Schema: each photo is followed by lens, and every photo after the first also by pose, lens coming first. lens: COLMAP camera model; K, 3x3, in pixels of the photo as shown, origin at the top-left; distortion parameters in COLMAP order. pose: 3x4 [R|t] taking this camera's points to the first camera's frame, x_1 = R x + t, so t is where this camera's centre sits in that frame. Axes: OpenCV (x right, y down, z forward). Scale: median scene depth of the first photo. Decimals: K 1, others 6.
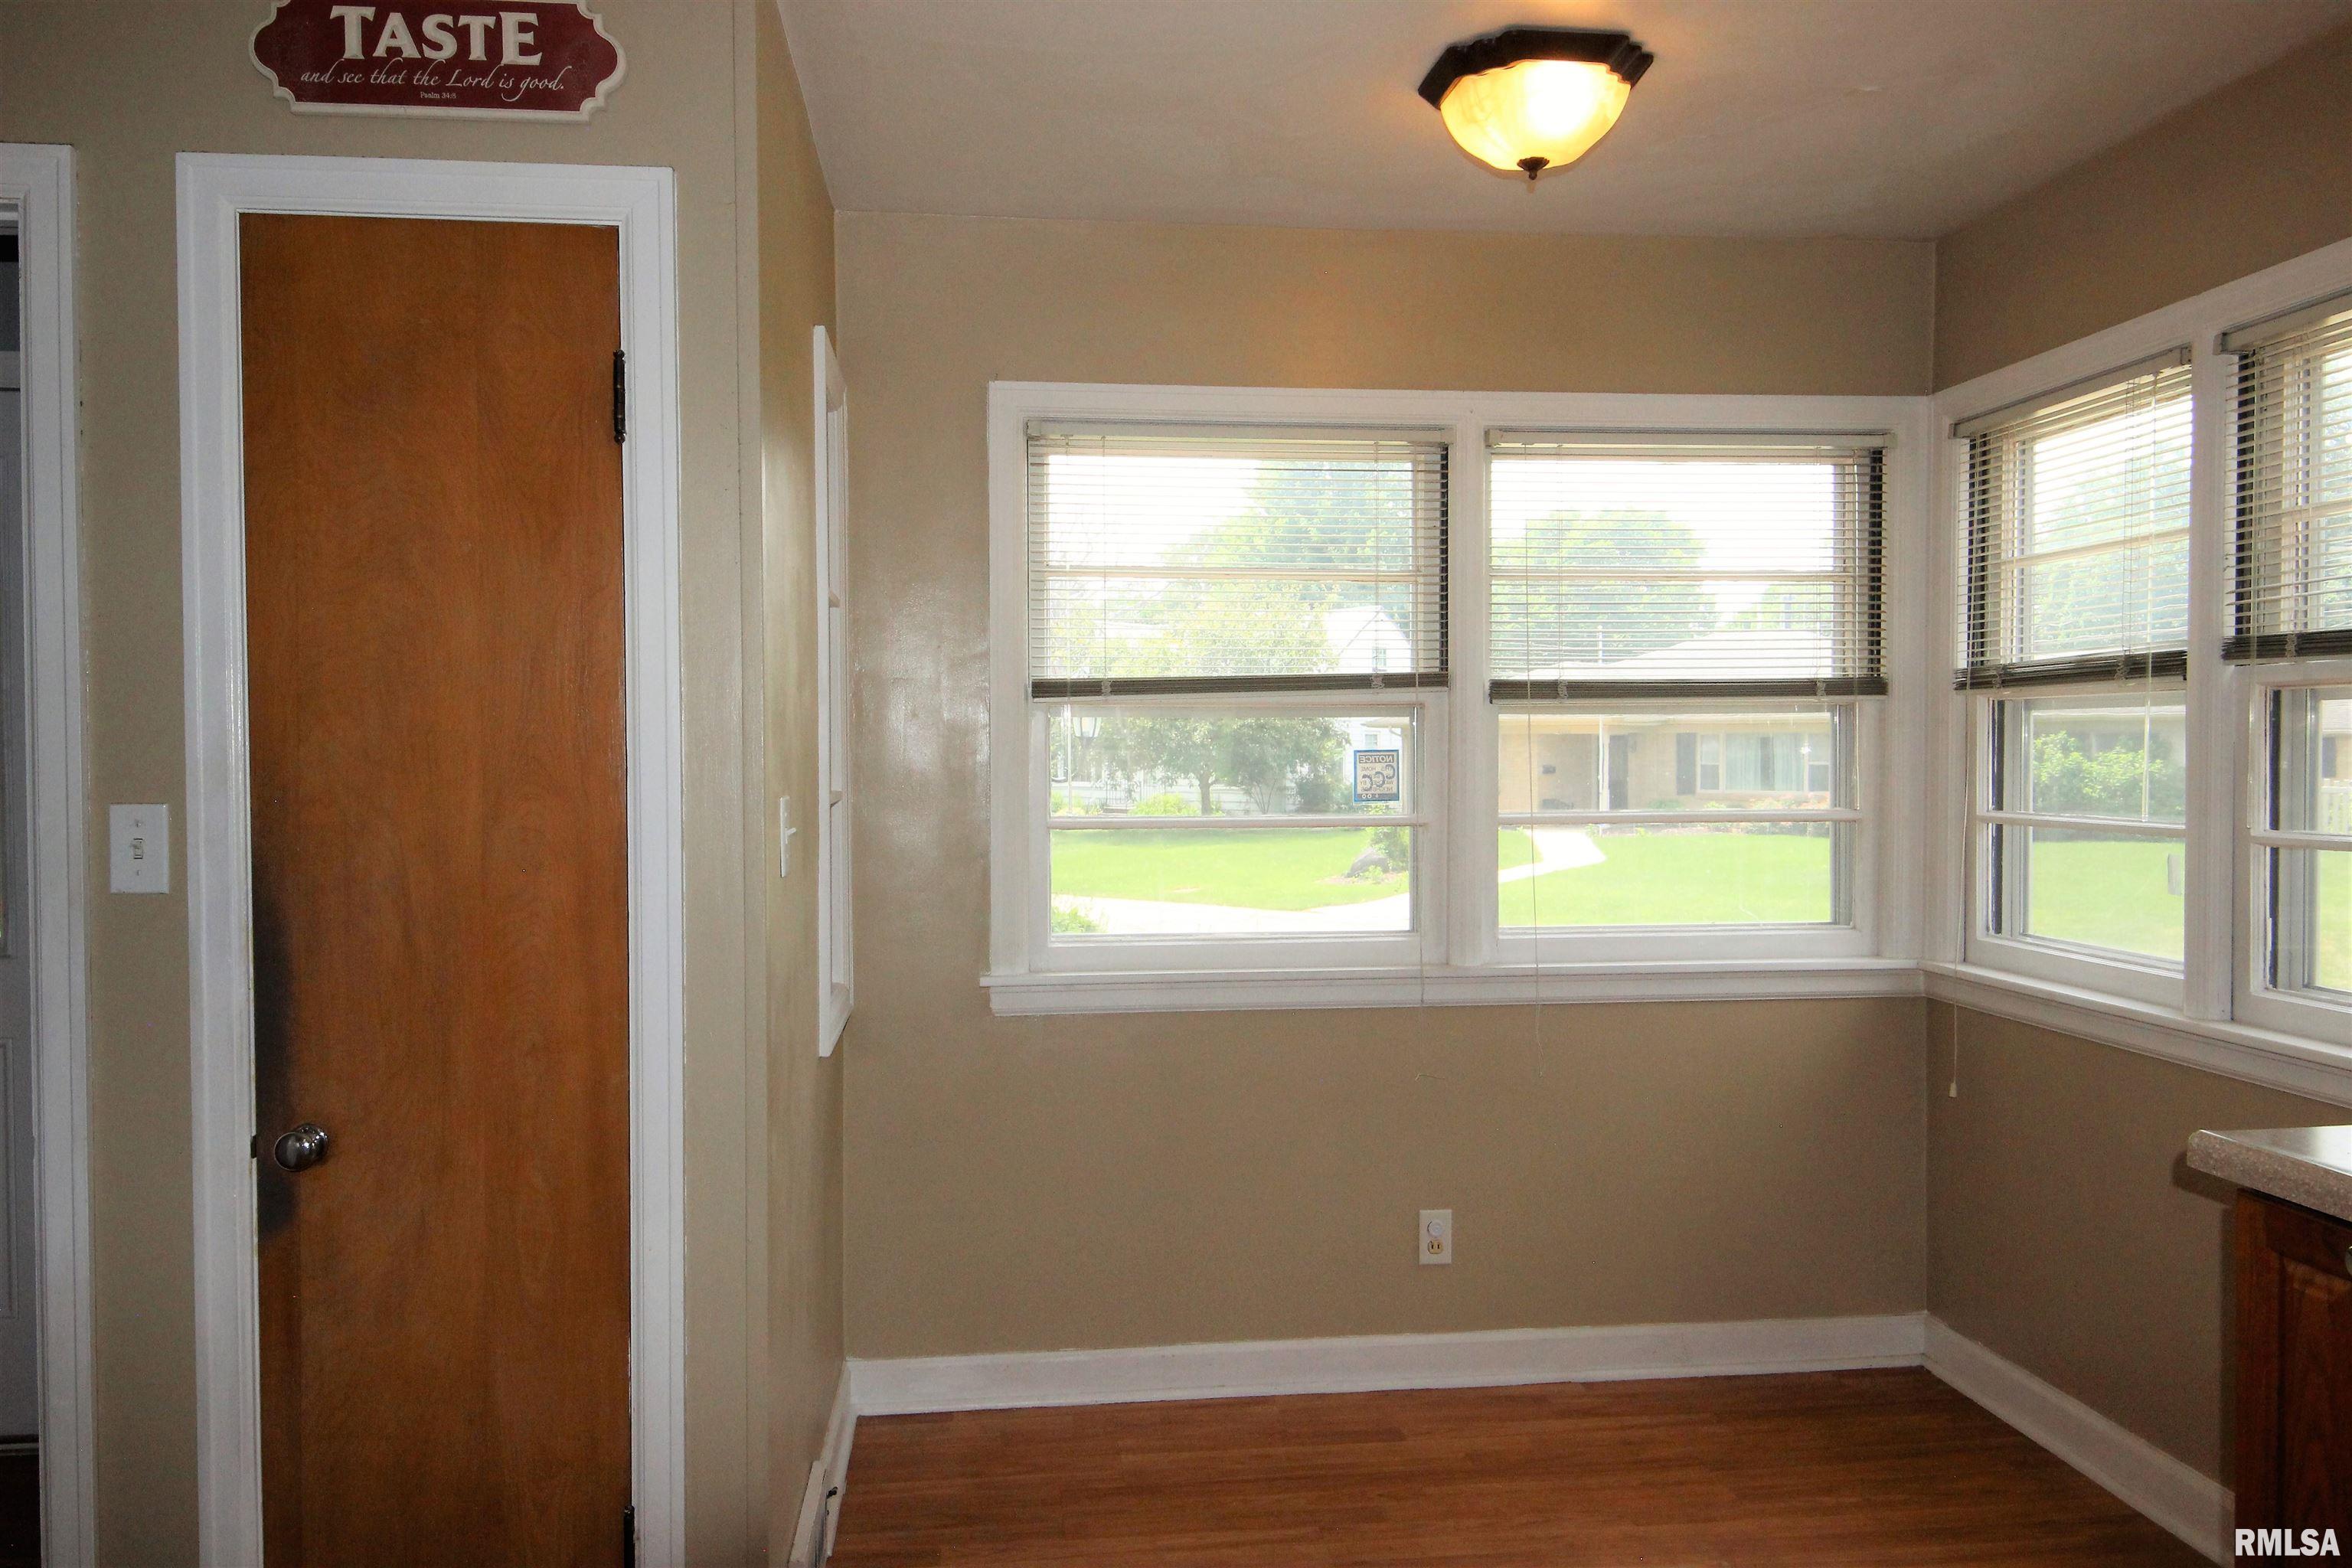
lens RADIAL K [[1638.7, 0, 1176.0], [0, 1638.7, 784.0], [0, 0, 1]] dist [0.040530, -0.002325]
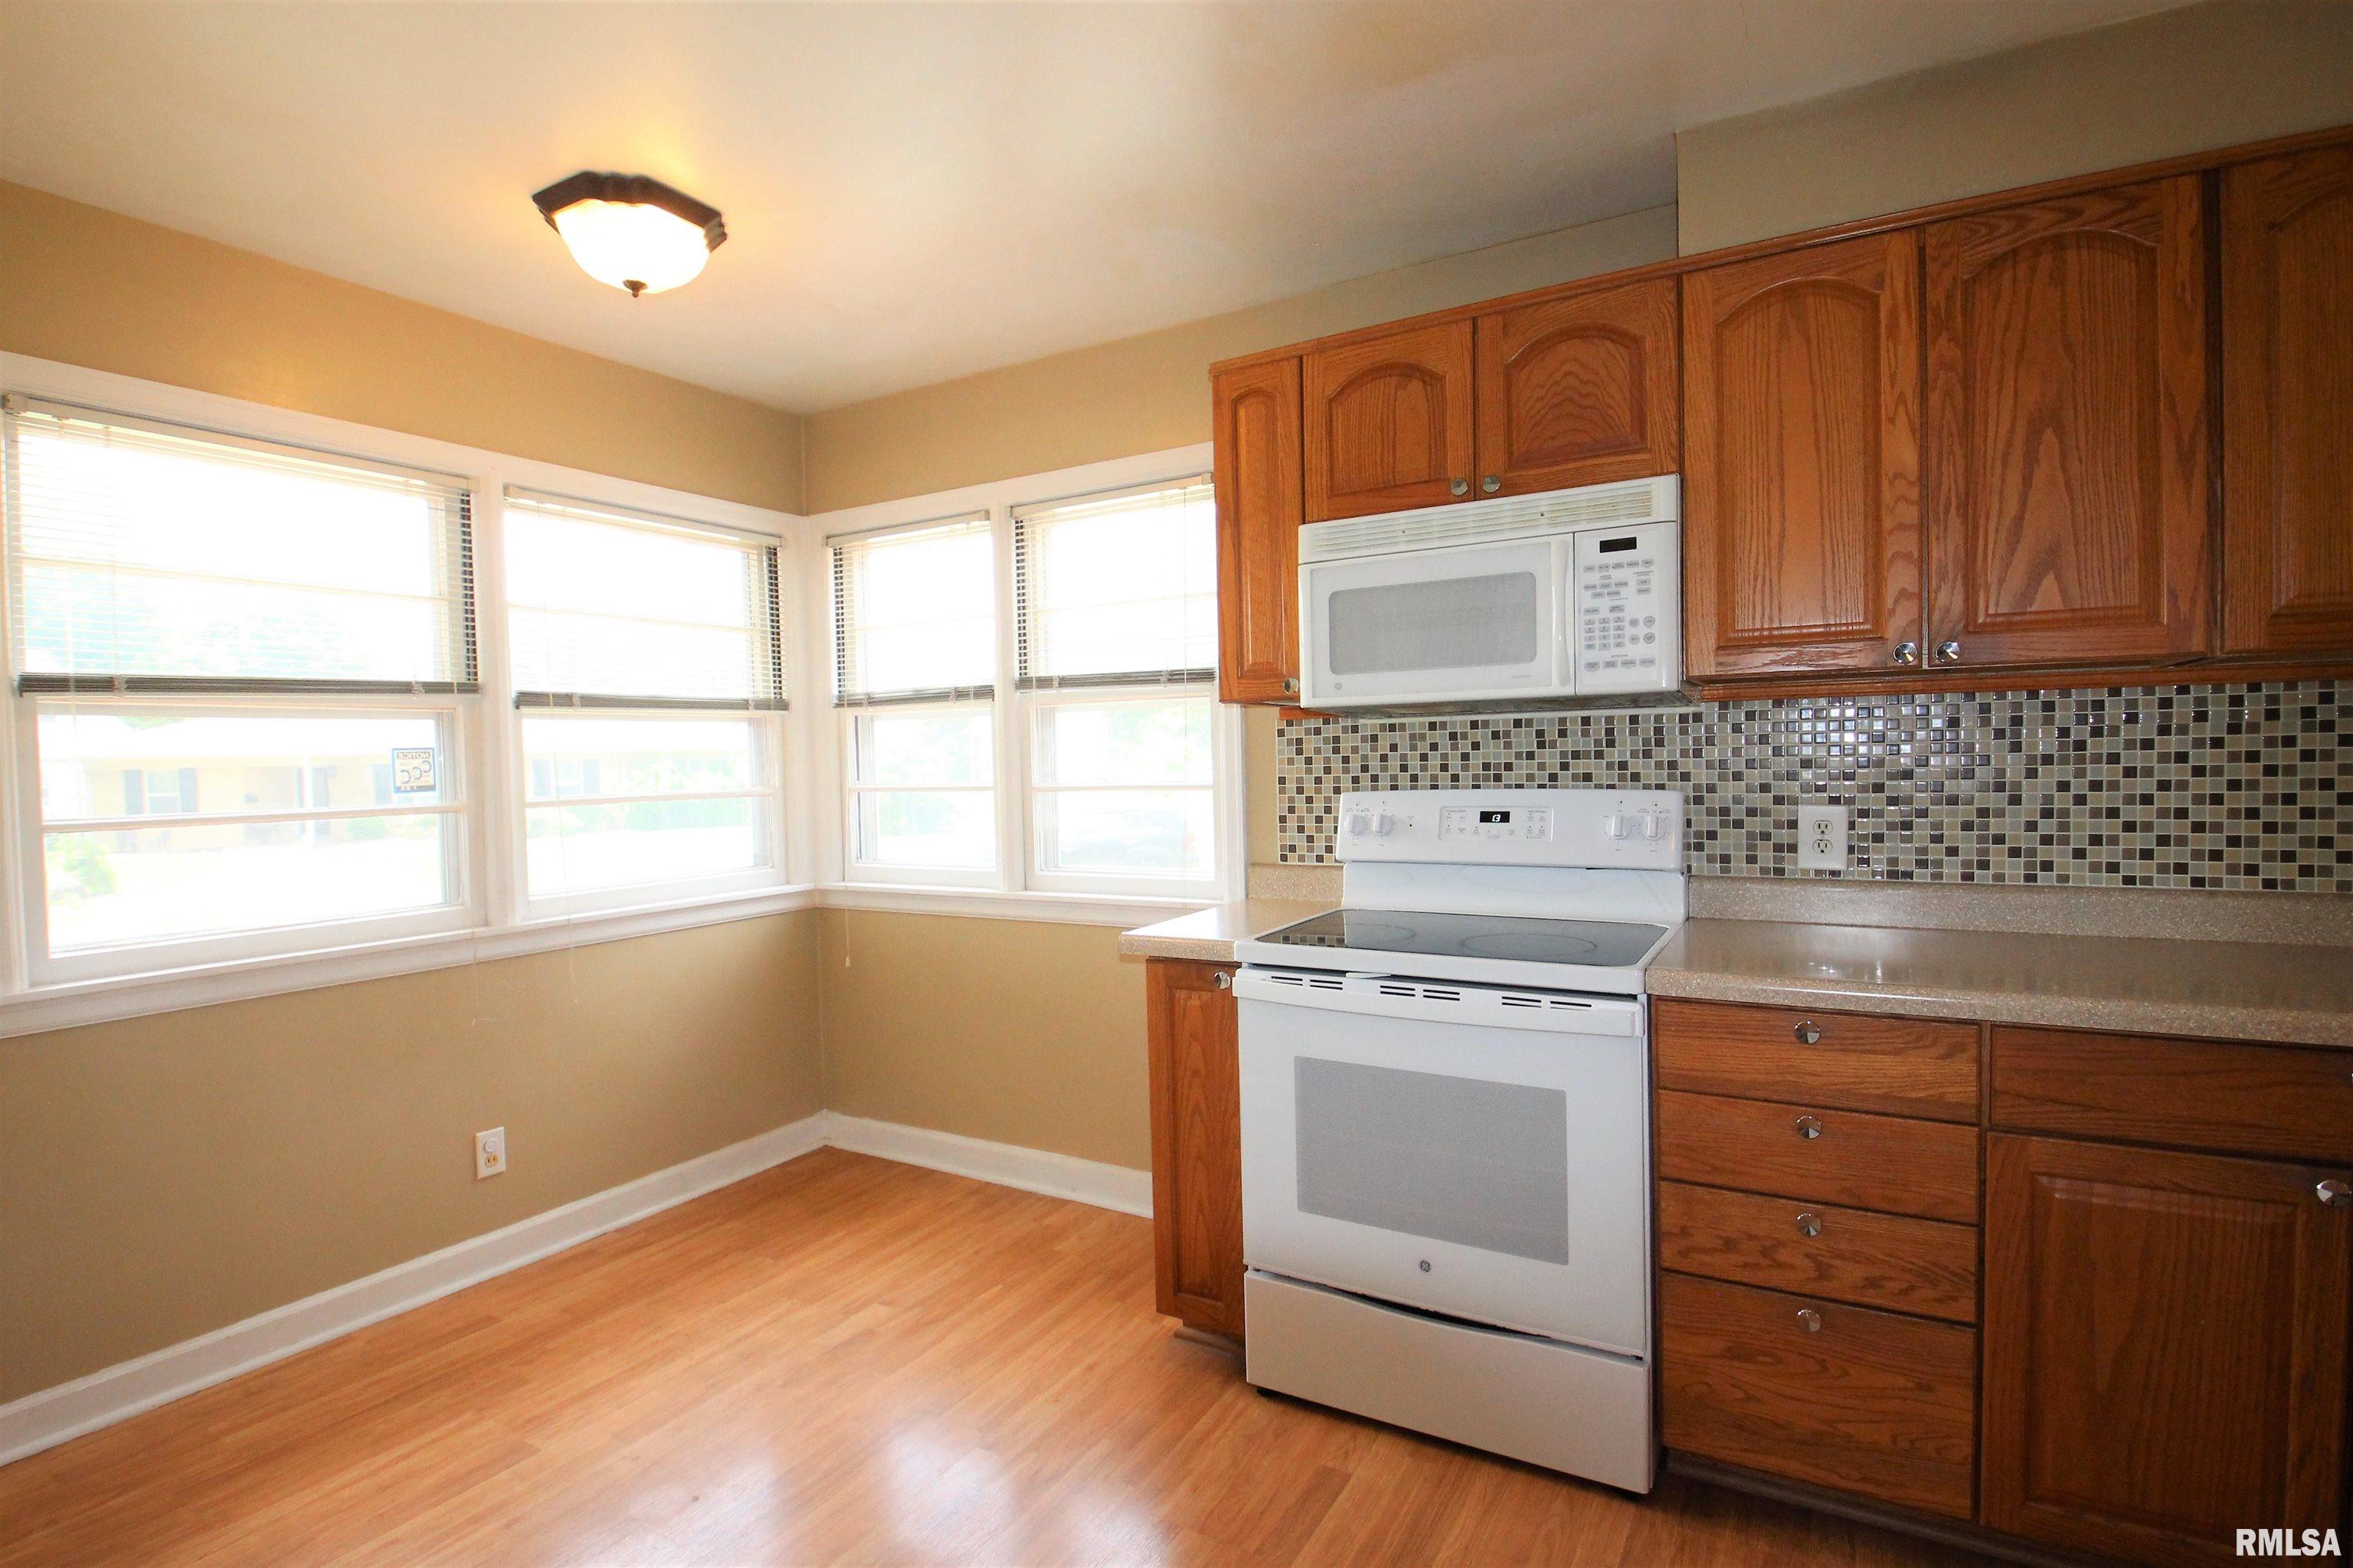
lens RADIAL K [[1115.4, 0, 1176.5], [0, 1115.4, 784.0], [0, 0, 1]] dist [0.001137, -0.014011]
pose [[0.618257, -0.029025, 0.785440, -0.163273], [0.035957, 0.999316, 0.008625, 0.017829], [-0.785153, 0.022910, 0.618878, 0.098806]]
